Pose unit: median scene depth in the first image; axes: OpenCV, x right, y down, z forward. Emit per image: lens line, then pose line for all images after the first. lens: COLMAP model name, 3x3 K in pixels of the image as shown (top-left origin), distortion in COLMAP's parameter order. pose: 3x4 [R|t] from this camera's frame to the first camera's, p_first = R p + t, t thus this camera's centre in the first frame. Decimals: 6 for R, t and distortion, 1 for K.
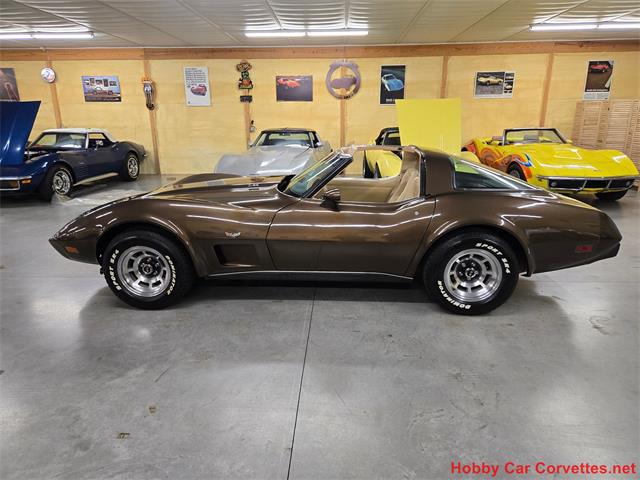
lens RADIAL K [[426.0, 0, 322.5], [0, 426.0, 236.7], [0, 0, 1]] dist [0.055551, -0.042684]
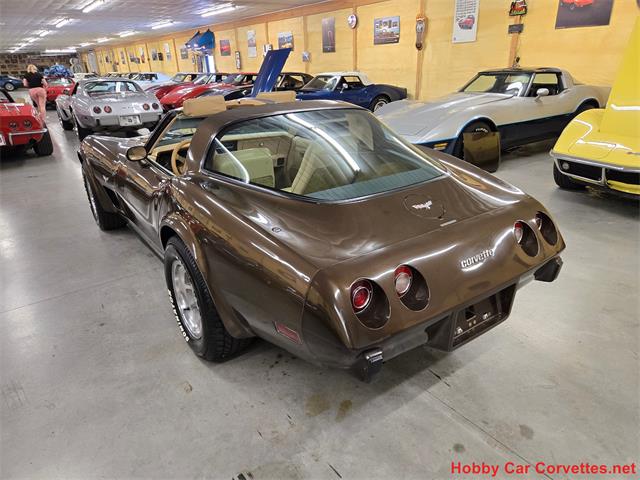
lens RADIAL K [[426.0, 0, 323.1], [0, 426.0, 241.2], [0, 0, 1]] dist [0.055551, -0.042684]
pose [[0.641405, 0.278355, -0.714925, 0.783620], [-0.180190, 0.960450, 0.212291, -0.148705], [0.745742, -0.007342, 0.666194, 0.582767]]
